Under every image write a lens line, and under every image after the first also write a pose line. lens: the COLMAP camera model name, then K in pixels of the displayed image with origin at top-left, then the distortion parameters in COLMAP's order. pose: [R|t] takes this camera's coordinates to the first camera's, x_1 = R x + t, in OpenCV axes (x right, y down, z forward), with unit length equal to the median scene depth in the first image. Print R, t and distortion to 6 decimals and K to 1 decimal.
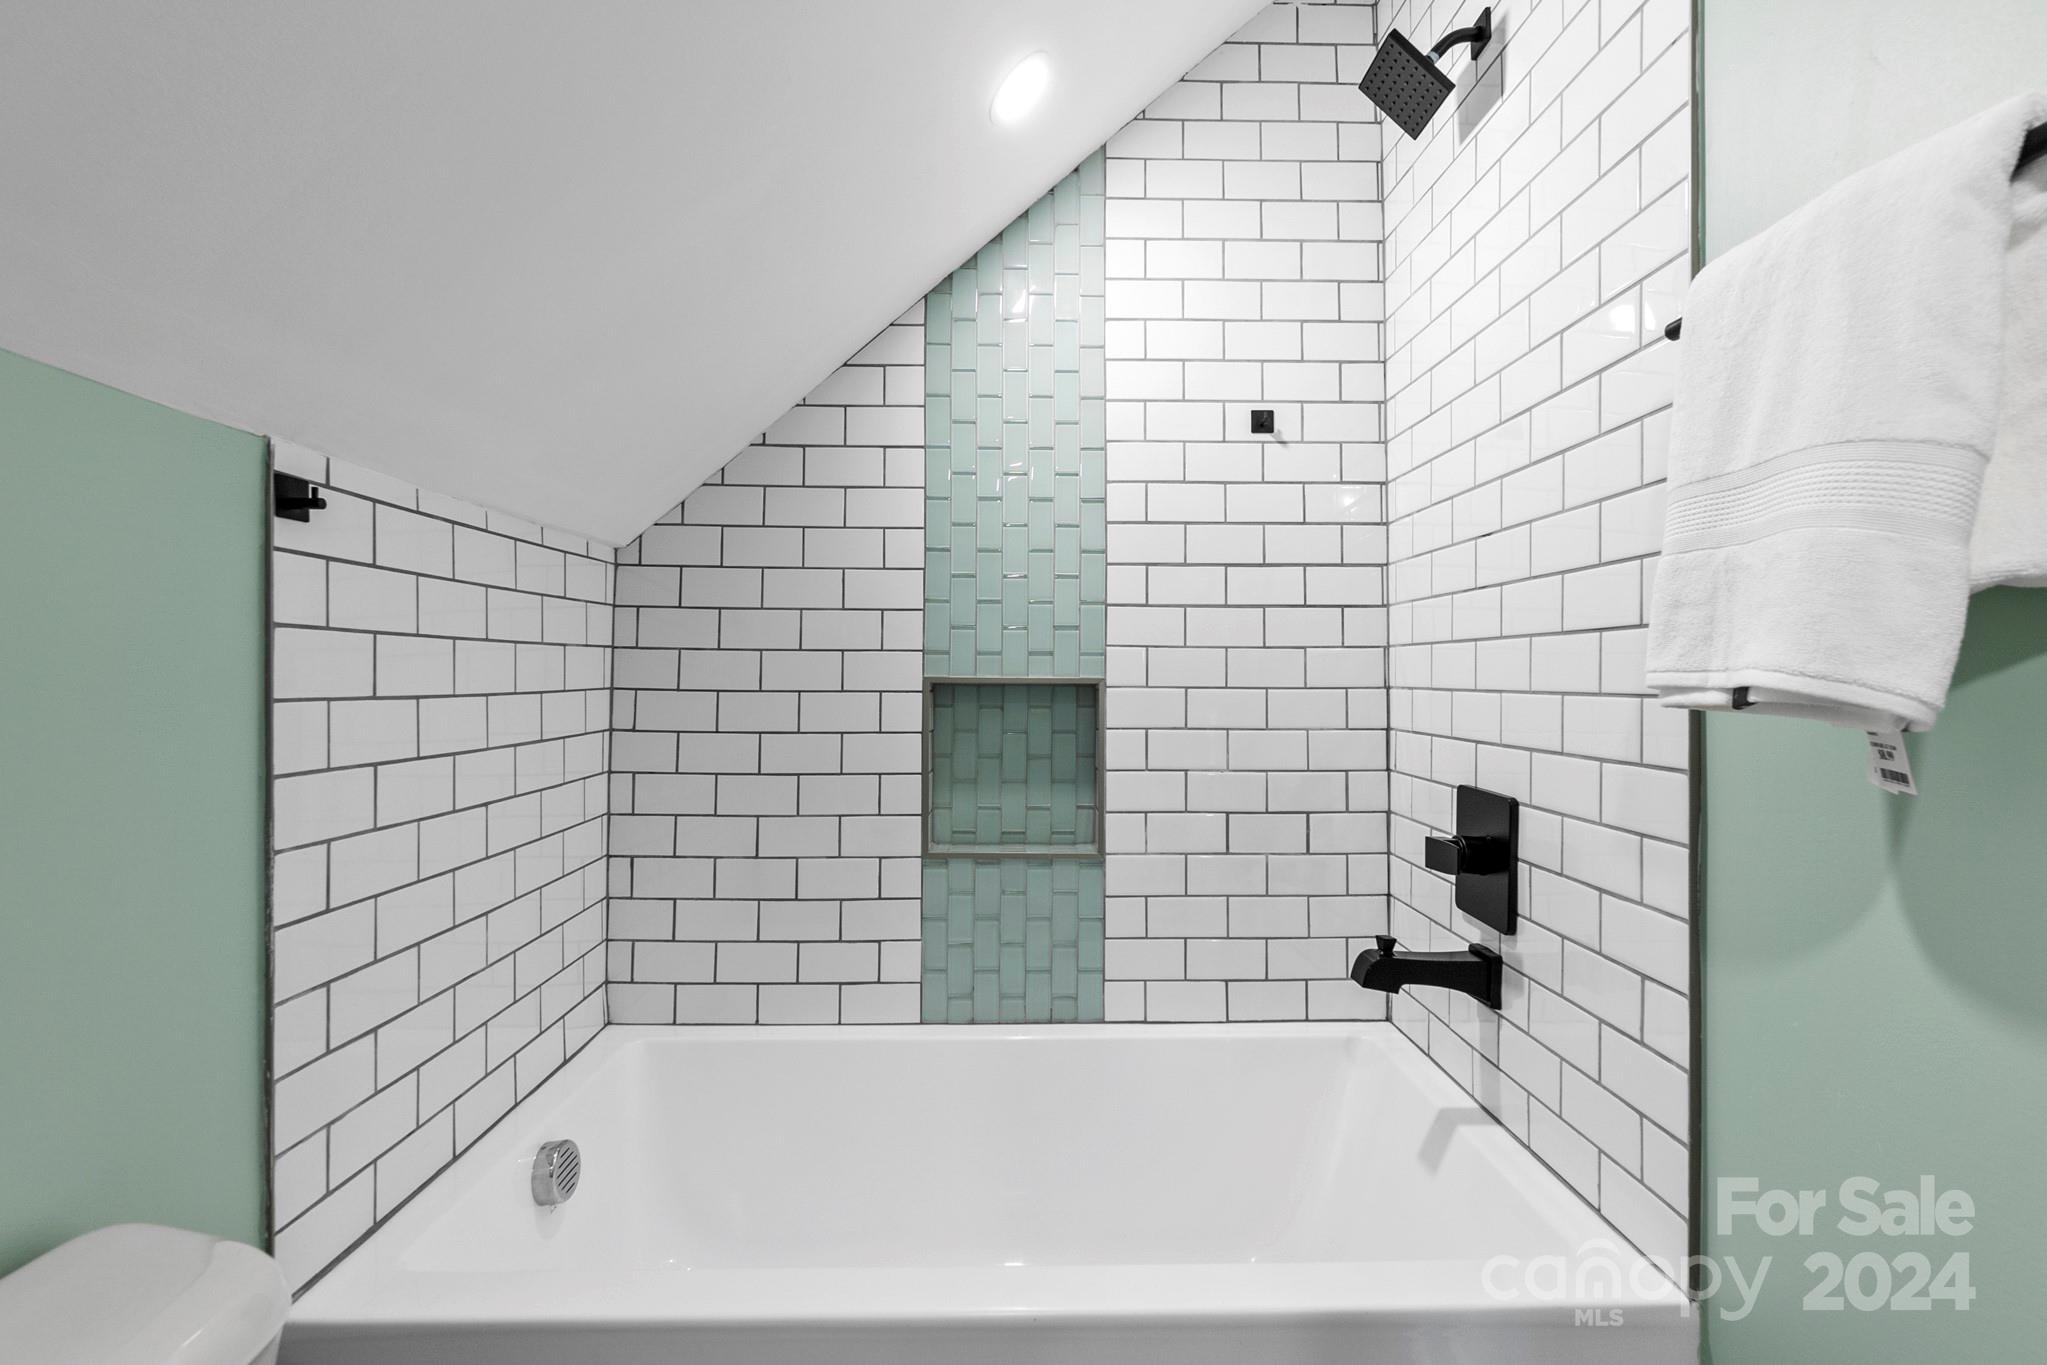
lens RADIAL K [[906.5, 0, 1027.7], [0, 906.5, 666.5], [0, 0, 1]] dist [-0.002787, -0.000385]
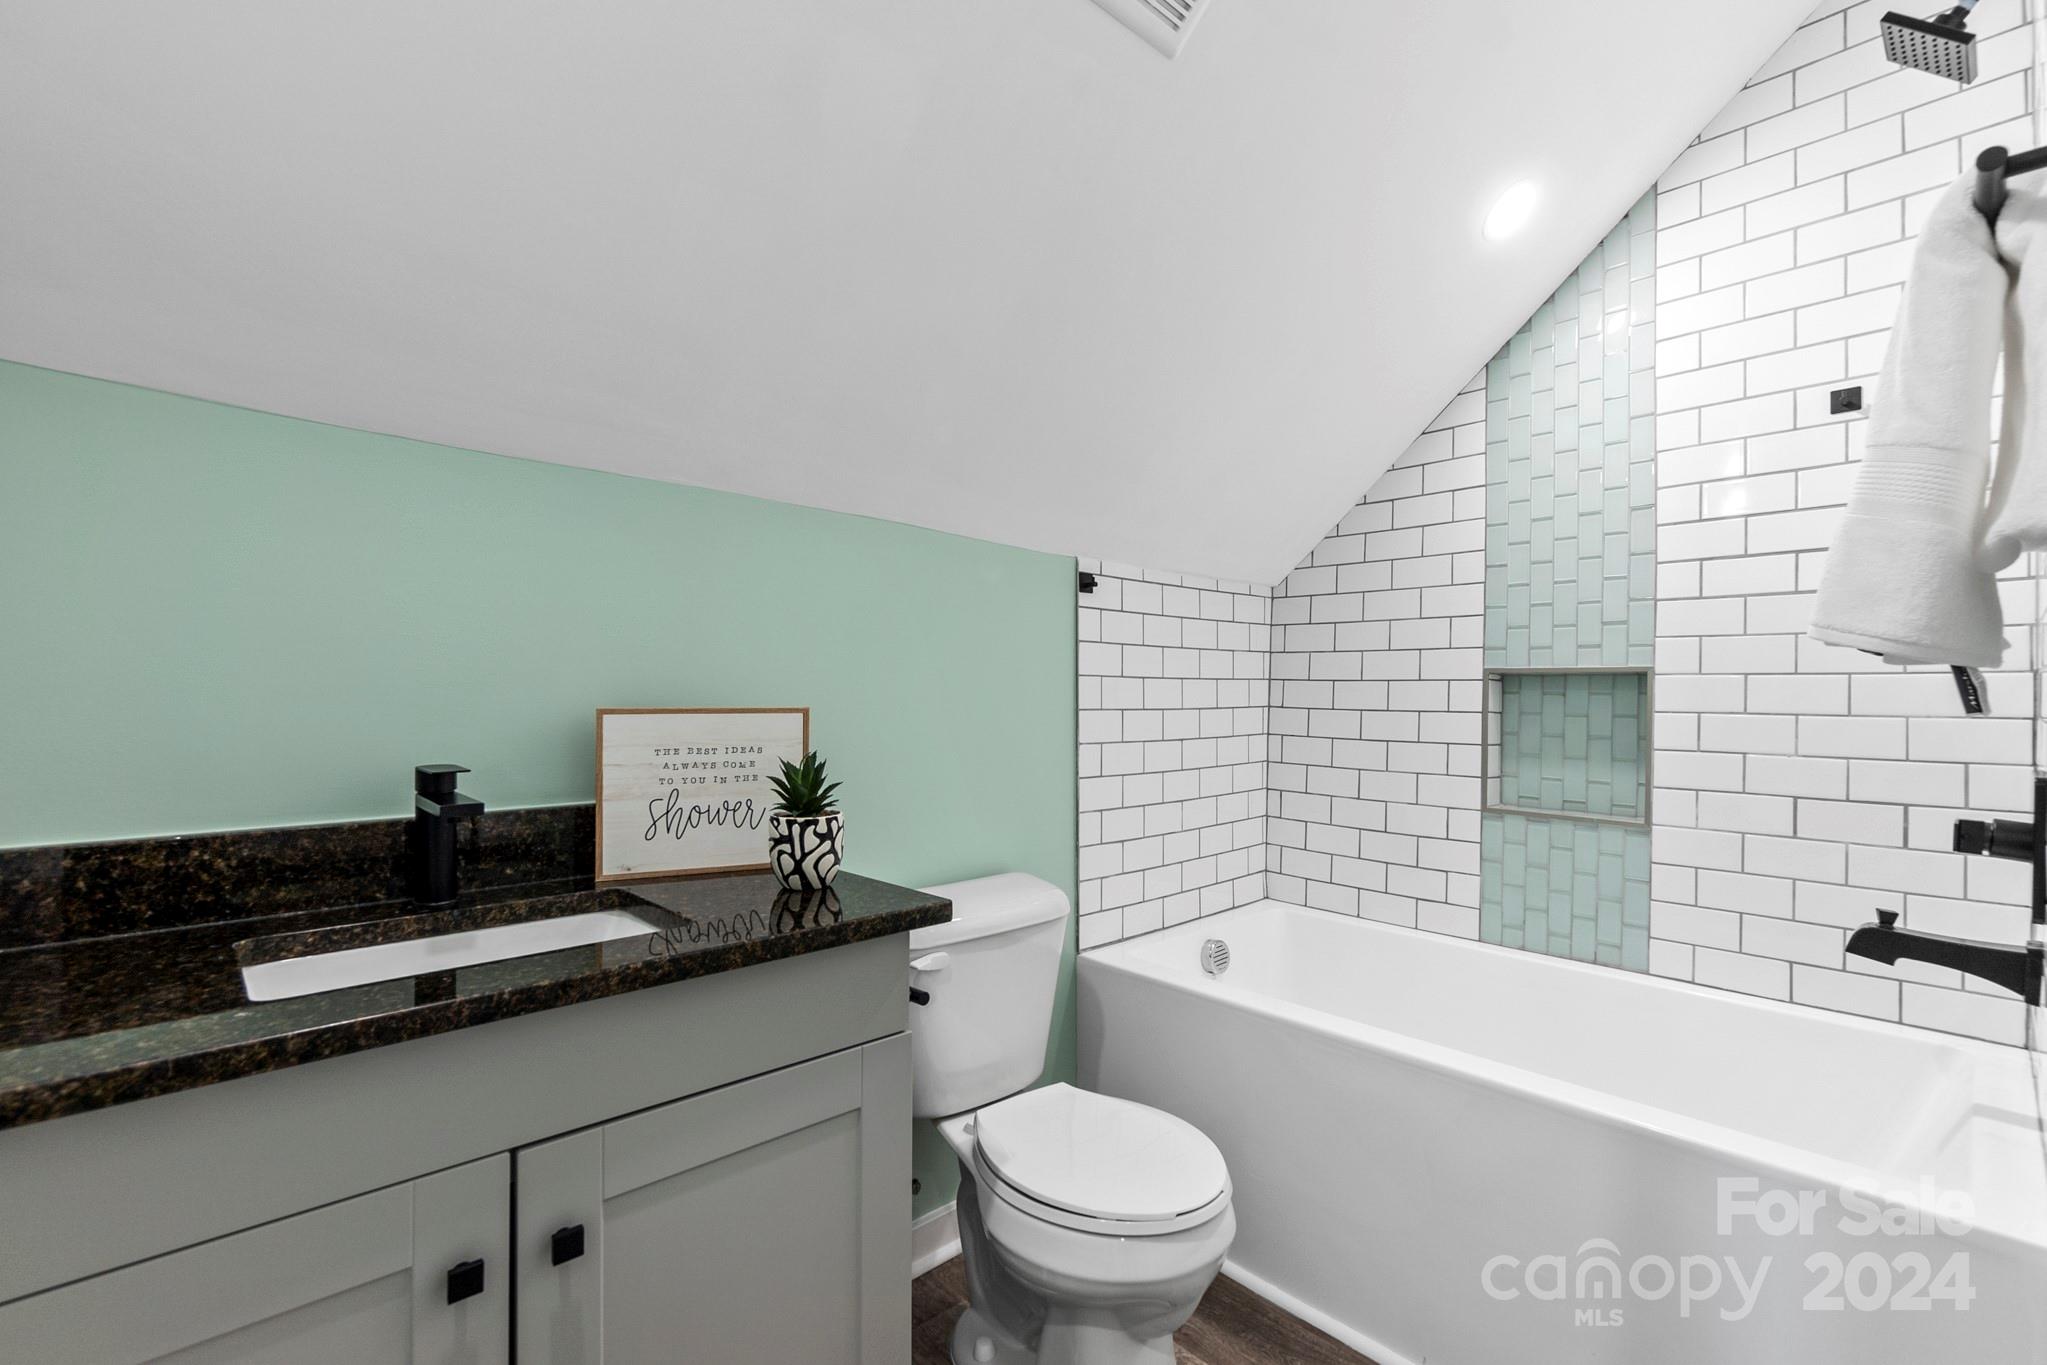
lens RADIAL K [[906.5, 0, 1031.8], [0, 906.5, 689.7], [0, 0, 1]] dist [-0.002787, -0.000385]
pose [[0.660068, -0.000369, -0.751206, 0.418891], [0.002368, 0.999996, 0.001589, 0.038089], [0.751202, -0.002827, 0.660066, -0.305965]]
